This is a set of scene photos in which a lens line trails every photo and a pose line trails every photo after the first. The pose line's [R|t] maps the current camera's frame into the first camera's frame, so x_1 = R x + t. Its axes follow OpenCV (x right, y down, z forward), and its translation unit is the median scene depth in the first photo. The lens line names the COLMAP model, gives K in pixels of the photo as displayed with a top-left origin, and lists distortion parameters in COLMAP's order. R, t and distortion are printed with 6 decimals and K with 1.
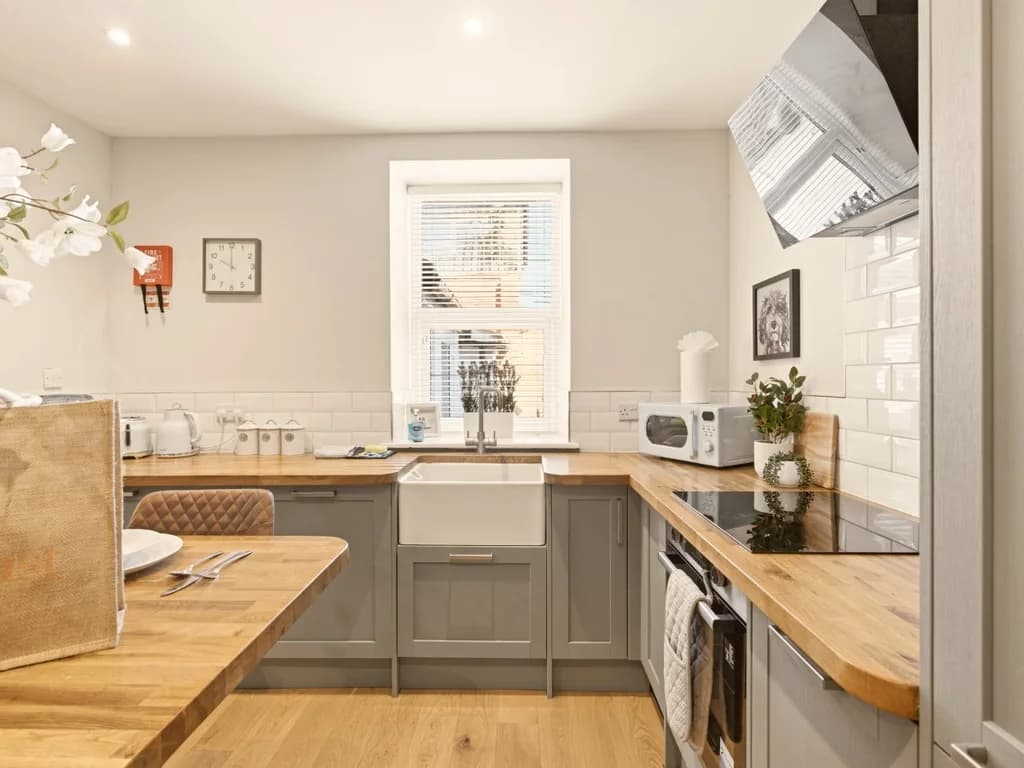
lens RADIAL K [[525.2, 0, 508.4], [0, 525.2, 379.0], [0, 0, 1]] dist [-0.001507, 0.000232]
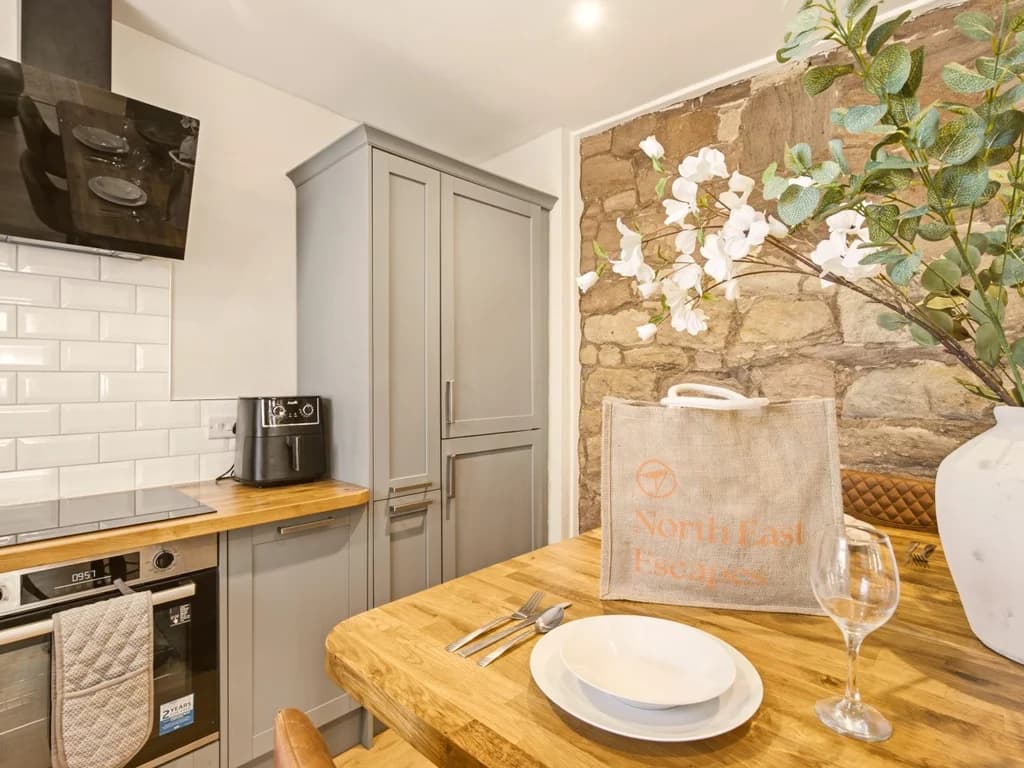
lens RADIAL K [[525.2, 0, 513.4], [0, 525.2, 377.8], [0, 0, 1]] dist [-0.001507, 0.000232]
pose [[-0.725930, 0.012028, 0.687663, -0.526668], [0.007407, 0.999926, -0.009670, 0.002203], [-0.687728, -0.001926, -0.725966, 0.744752]]
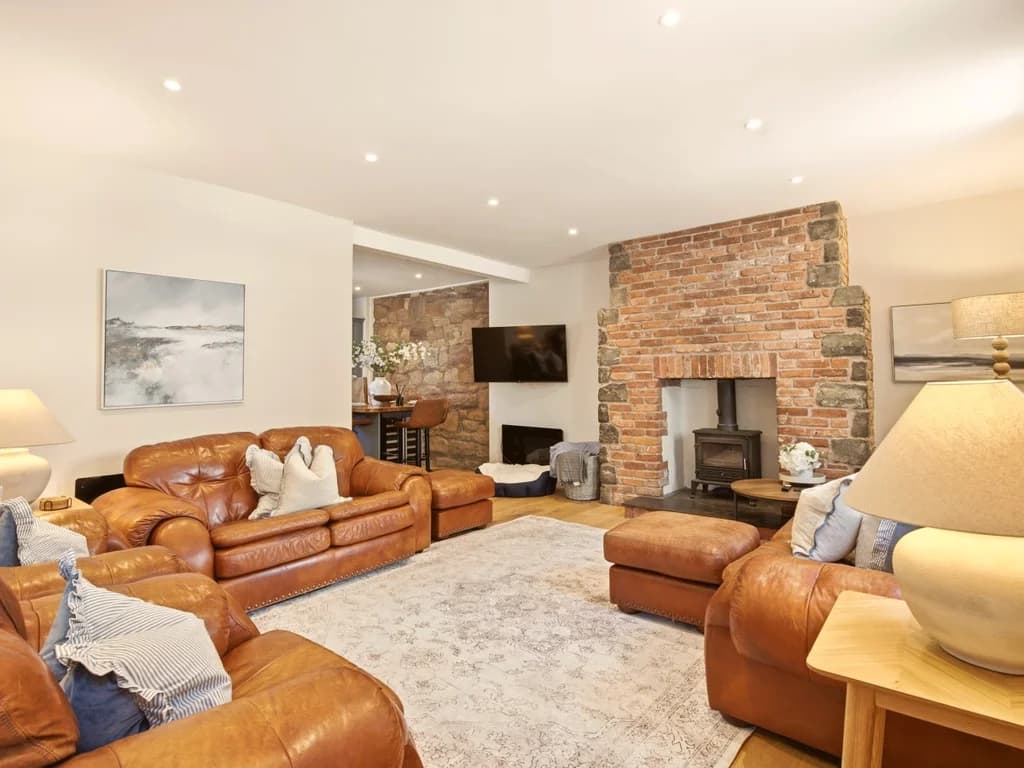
lens RADIAL K [[548.3, 0, 502.8], [0, 548.3, 352.9], [0, 0, 1]] dist [0.001853, -0.003620]
pose [[-0.768589, 0.043707, 0.638248, -2.999152], [0.009793, 0.998350, -0.056573, 0.062923], [-0.639668, -0.037231, -0.767749, 2.169218]]
